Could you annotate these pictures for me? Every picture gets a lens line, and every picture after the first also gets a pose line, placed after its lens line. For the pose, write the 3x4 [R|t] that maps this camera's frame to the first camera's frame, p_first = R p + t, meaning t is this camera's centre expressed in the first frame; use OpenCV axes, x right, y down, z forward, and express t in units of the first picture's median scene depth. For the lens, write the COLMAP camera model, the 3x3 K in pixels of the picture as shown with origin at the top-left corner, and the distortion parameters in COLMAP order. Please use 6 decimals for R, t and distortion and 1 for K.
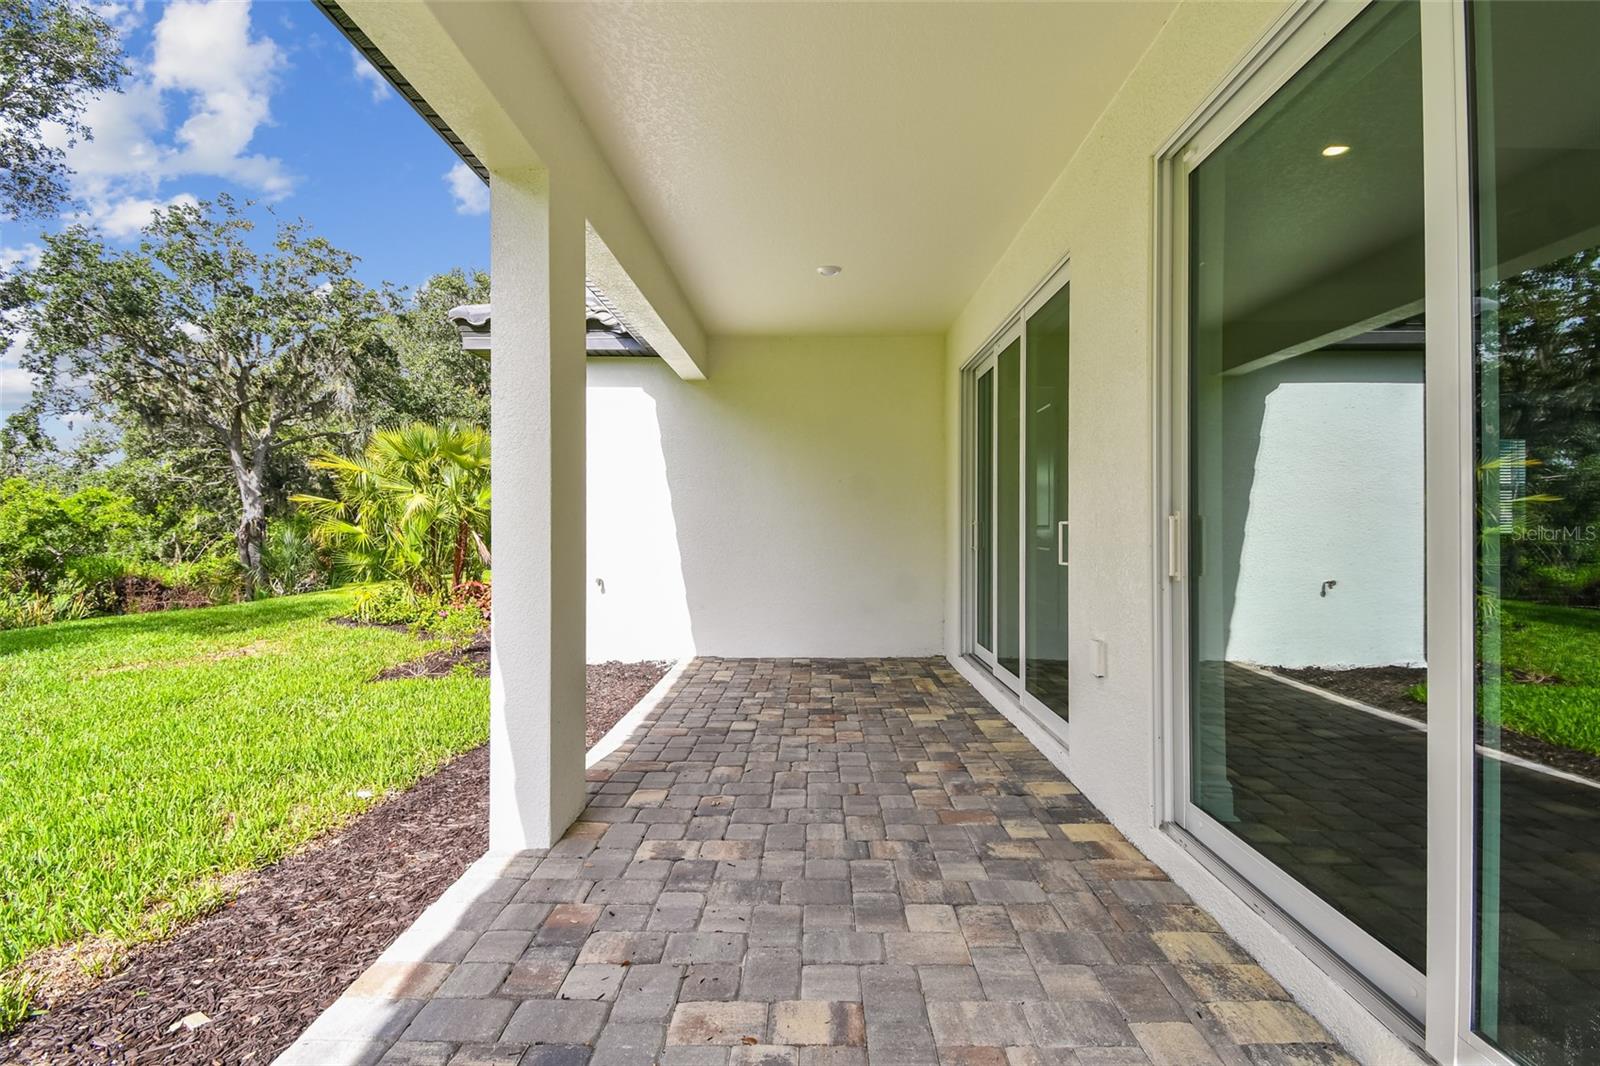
lens RADIAL K [[719.6, 0, 800.9], [0, 719.6, 529.1], [0, 0, 1]] dist [0.052090, -0.020576]
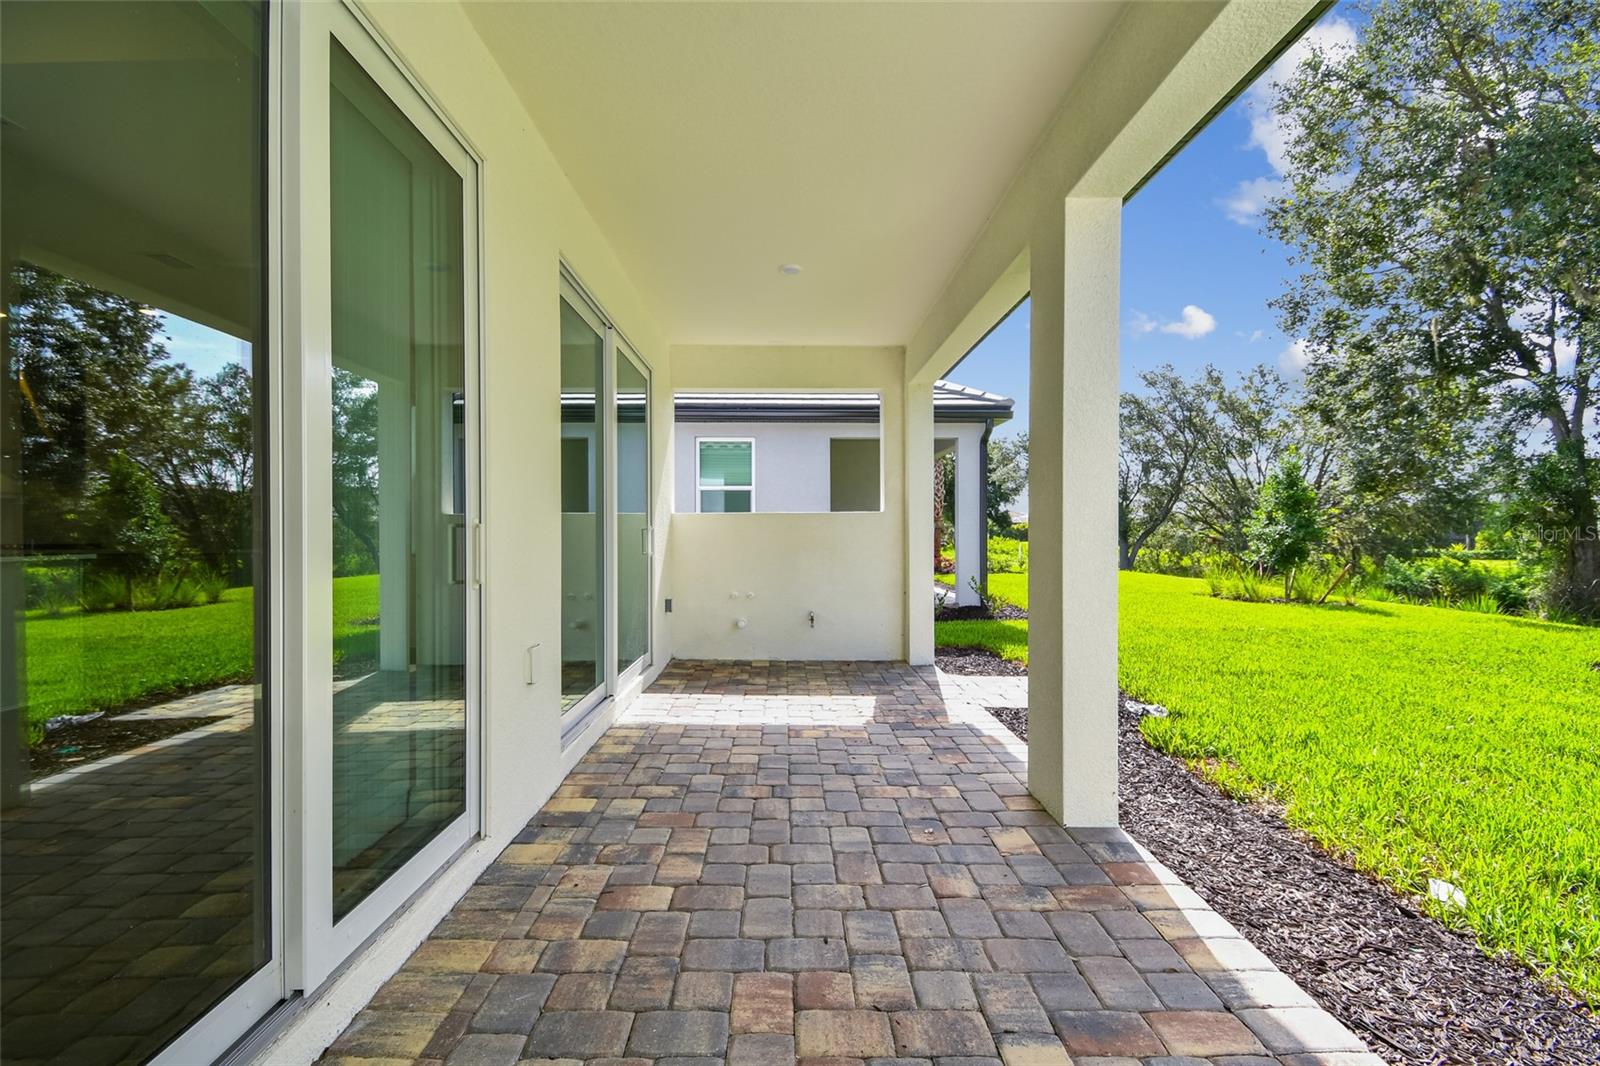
lens RADIAL K [[719.6, 0, 797.3], [0, 719.6, 533.0], [0, 0, 1]] dist [0.052090, -0.020576]
pose [[-0.999273, 0.001848, -0.038081, 0.087024], [0.001780, 0.999997, 0.001817, -0.001841], [0.038085, 0.001748, -0.999273, 2.005651]]
